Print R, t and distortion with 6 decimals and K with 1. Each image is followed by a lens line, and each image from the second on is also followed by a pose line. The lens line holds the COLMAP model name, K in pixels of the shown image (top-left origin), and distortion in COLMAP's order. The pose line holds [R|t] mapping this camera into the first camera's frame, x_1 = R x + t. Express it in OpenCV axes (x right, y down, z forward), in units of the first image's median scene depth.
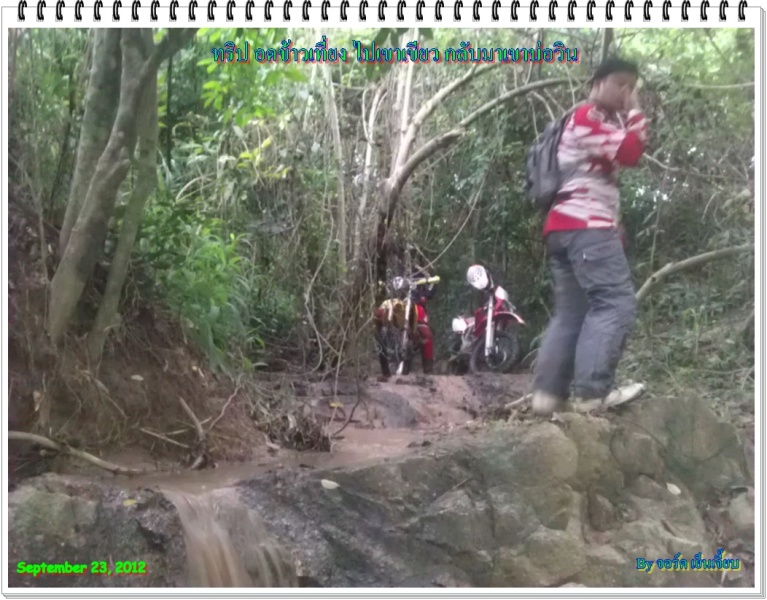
lens RADIAL K [[722.1, 0, 383.5], [0, 722.1, 300.0], [0, 0, 1]] dist [0.057883, -0.149437]
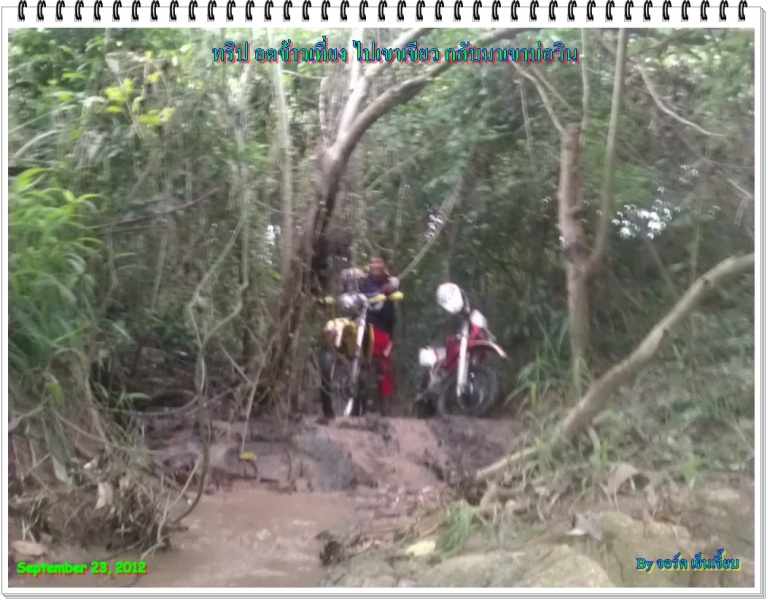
lens RADIAL K [[757.0, 0, 373.7], [0, 757.0, 270.0], [0, 0, 1]] dist [0.014317, -0.001478]
pose [[0.999196, 0.035088, 0.019390, 0.042050], [-0.033296, 0.995733, -0.086066, 0.021646], [-0.022327, 0.085352, 0.996101, 0.235297]]
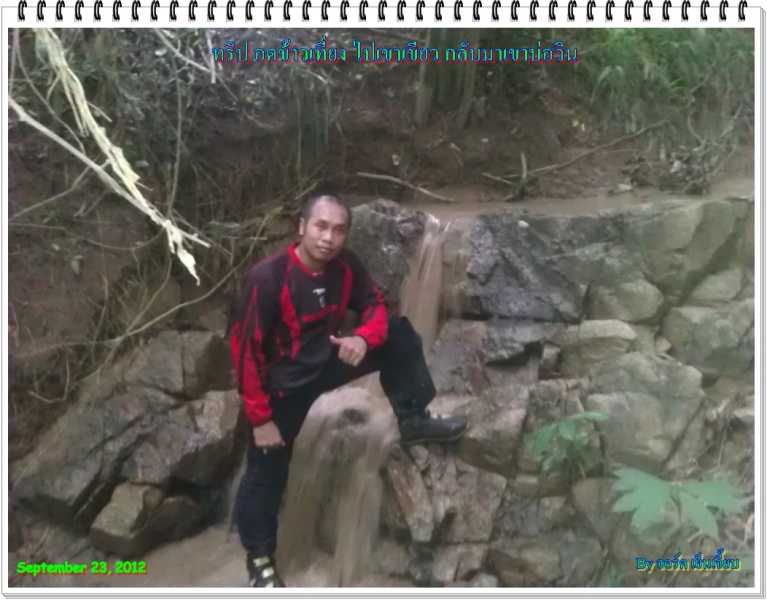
lens RADIAL K [[722.1, 0, 383.5], [0, 722.1, 300.0], [0, 0, 1]] dist [0.057883, -0.149437]
pose [[0.499397, 0.240441, -0.832341, 0.402034], [0.131391, 0.928587, 0.347077, -0.062160], [0.856352, -0.282691, 0.432142, 0.012407]]
